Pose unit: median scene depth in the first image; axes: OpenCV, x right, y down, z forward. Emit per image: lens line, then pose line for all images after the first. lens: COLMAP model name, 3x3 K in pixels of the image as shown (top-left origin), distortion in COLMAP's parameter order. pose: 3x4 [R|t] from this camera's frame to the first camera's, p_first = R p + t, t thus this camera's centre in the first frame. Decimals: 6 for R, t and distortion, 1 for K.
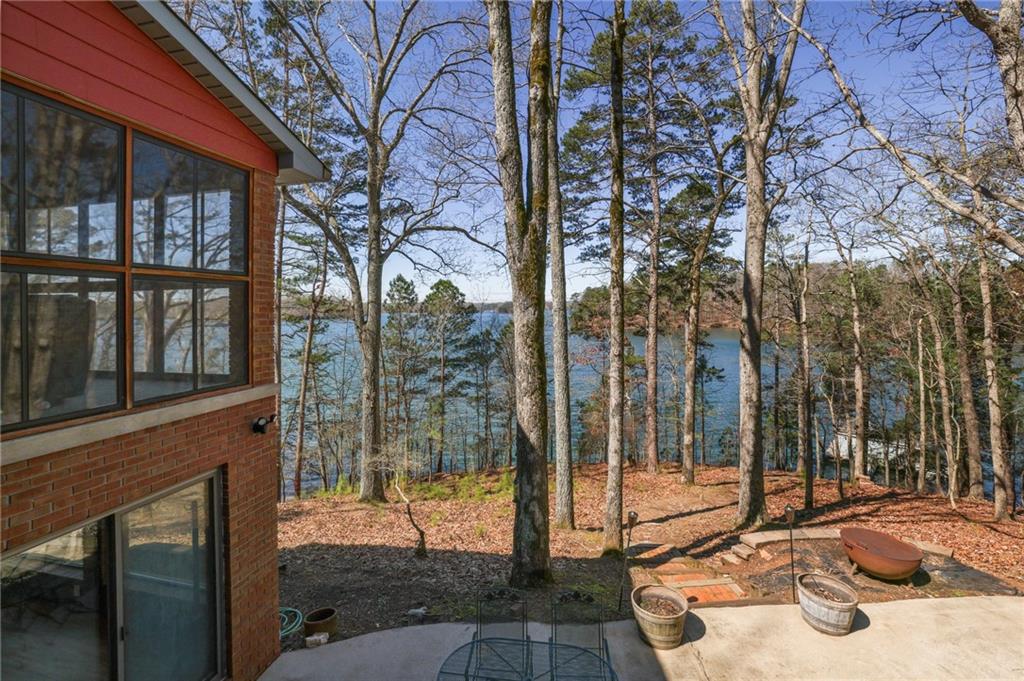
lens RADIAL K [[444.5, 0, 512.0], [0, 444.5, 335.6], [0, 0, 1]] dist [-0.005801, 0.000059]
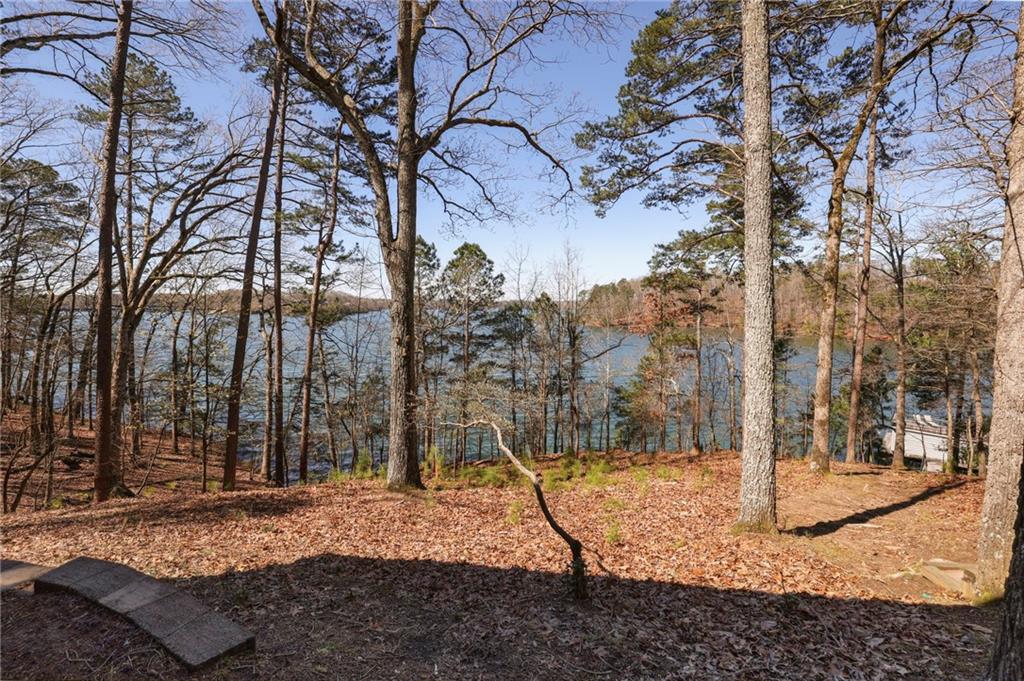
lens RADIAL K [[444.5, 0, 512.9], [0, 444.5, 348.9], [0, 0, 1]] dist [-0.005801, 0.000059]
pose [[0.999901, 0.010101, -0.009811, -0.092683], [-0.009777, 0.999424, 0.032510, 0.084206], [0.010134, -0.032411, 0.999423, 0.199780]]
